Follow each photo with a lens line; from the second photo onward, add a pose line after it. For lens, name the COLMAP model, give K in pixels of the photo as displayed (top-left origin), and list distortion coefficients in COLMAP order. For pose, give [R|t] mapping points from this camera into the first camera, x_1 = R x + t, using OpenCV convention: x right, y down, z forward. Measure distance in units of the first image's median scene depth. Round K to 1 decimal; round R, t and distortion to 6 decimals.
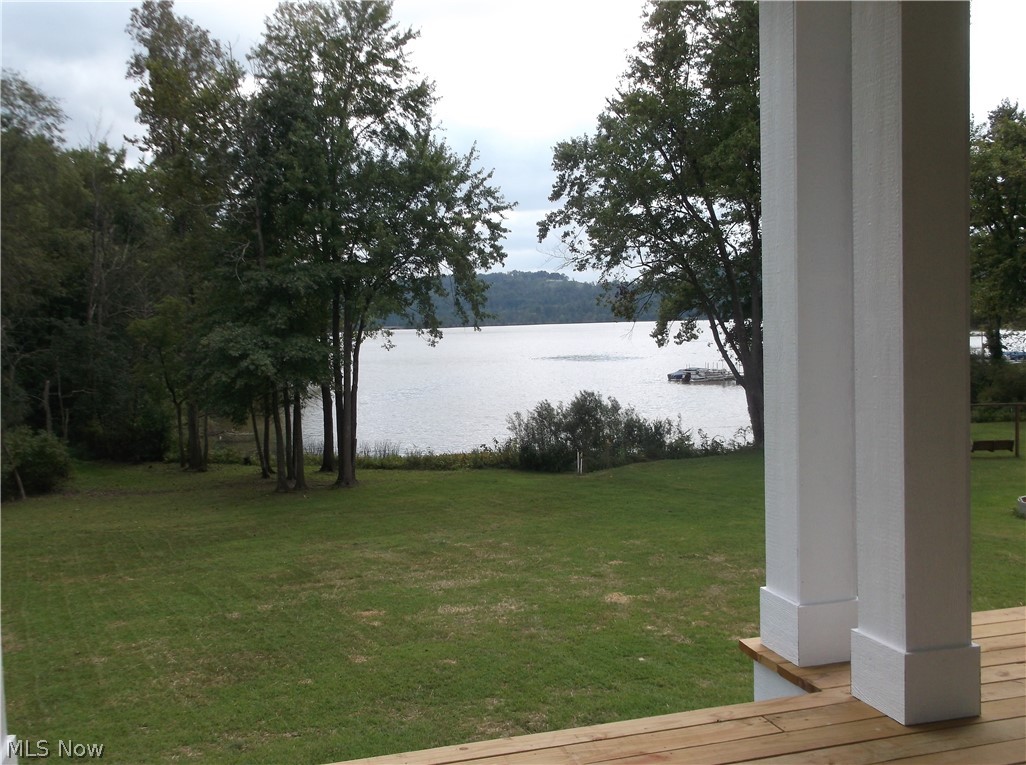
lens RADIAL K [[998.9, 0, 513.0], [0, 998.9, 382.5], [0, 0, 1]] dist [0.019526, -0.012229]
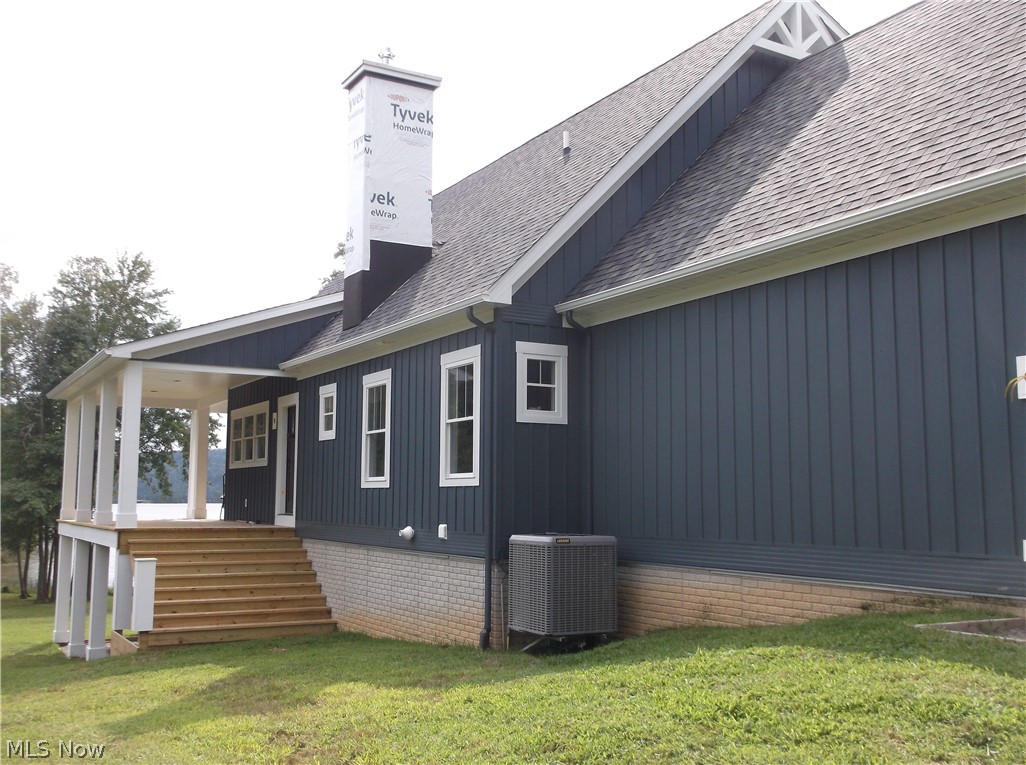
lens RADIAL K [[998.9, 0, 513.0], [0, 998.9, 382.5], [0, 0, 1]] dist [0.019526, -0.012229]
pose [[0.968151, 0.064962, 0.241793, 0.048015], [-0.022139, 0.984182, -0.175772, 0.038754], [-0.249387, 0.164820, 0.954275, -0.529137]]
